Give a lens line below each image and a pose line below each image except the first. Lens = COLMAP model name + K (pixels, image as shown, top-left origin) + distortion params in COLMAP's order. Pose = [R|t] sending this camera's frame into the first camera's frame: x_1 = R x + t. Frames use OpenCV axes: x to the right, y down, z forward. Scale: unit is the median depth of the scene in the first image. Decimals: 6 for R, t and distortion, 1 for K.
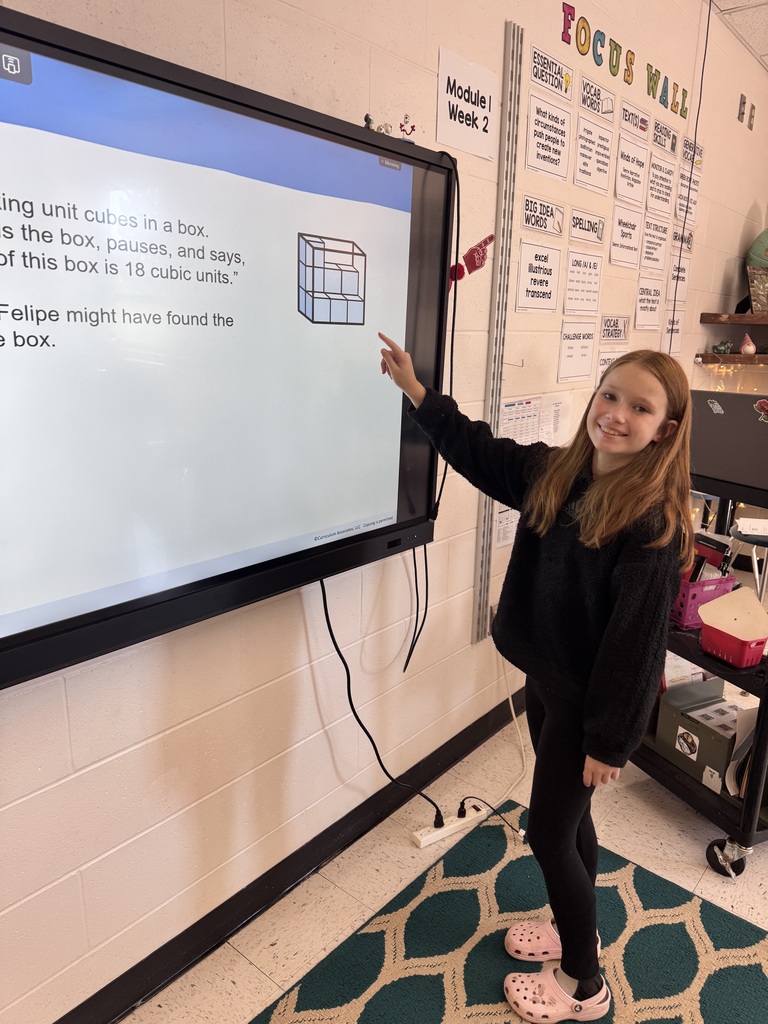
lens RADIAL K [[768.1, 0, 390.9], [0, 768.1, 513.9], [0, 0, 1]] dist [0.022516, -0.027261]
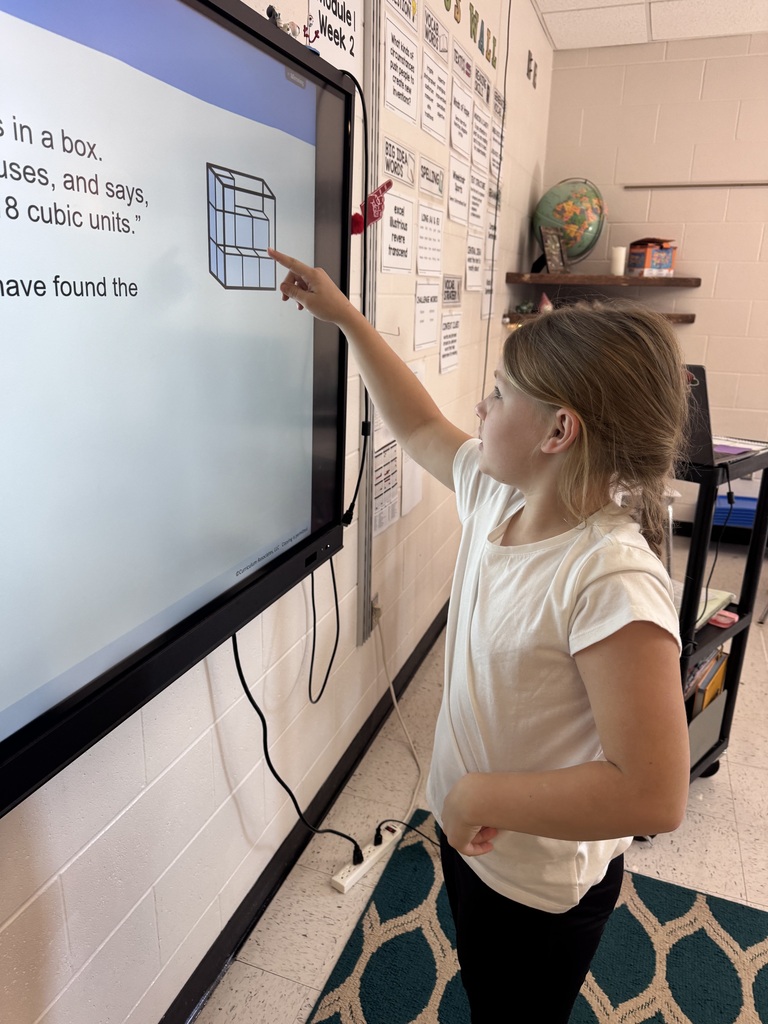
lens RADIAL K [[768.1, 0, 410.2], [0, 768.1, 510.9], [0, 0, 1]] dist [0.022516, -0.027261]
pose [[0.939731, -0.099825, 0.327018, -0.143351], [0.084021, 0.994524, 0.062142, -0.049809], [-0.331430, -0.030921, 0.942973, 0.173939]]
